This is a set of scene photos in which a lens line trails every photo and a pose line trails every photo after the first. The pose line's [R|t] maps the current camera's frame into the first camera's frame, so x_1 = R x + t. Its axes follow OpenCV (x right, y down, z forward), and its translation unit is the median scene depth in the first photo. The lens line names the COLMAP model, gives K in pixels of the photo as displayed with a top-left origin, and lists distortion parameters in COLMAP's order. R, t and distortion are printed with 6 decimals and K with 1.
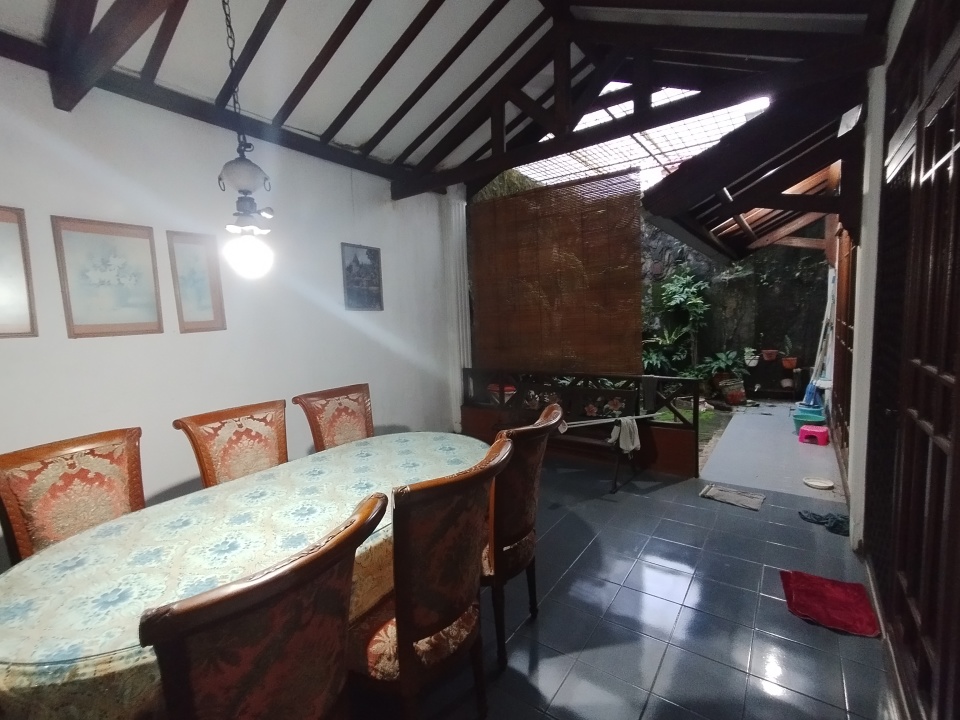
lens RADIAL K [[442.6, 0, 475.5], [0, 442.6, 357.8], [0, 0, 1]] dist [-0.000727, 0.000788]
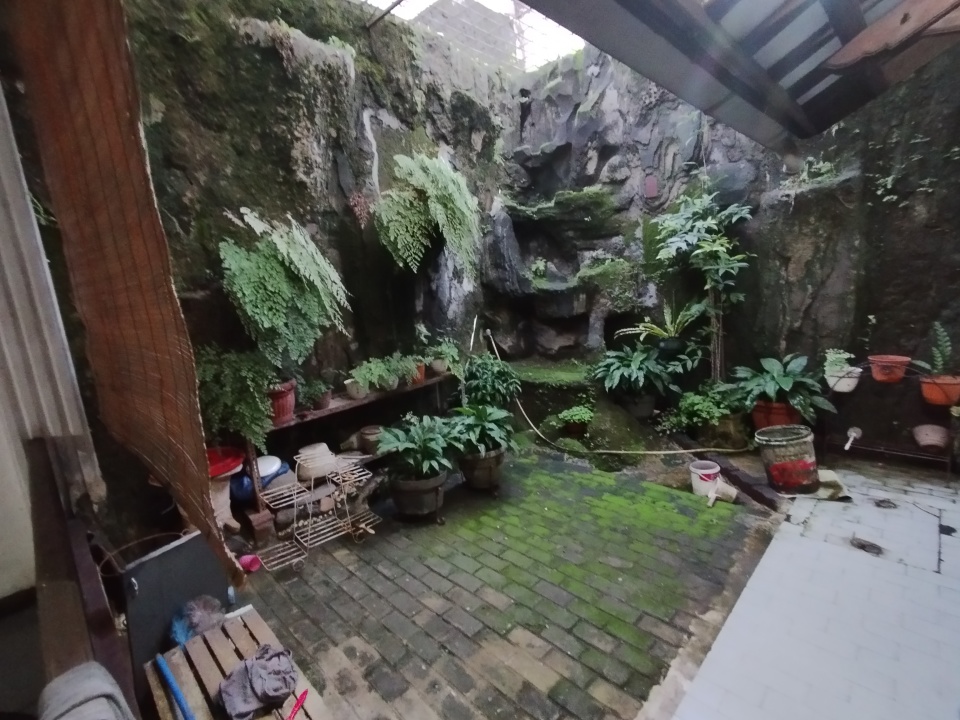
lens RADIAL K [[442.6, 0, 484.3], [0, 442.6, 364.6], [0, 0, 1]] dist [-0.000727, 0.000788]
pose [[0.987022, -0.002697, -0.160563, 0.333888], [0.019221, 0.994655, 0.101454, -0.059179], [0.159431, -0.103223, 0.981798, 0.497701]]
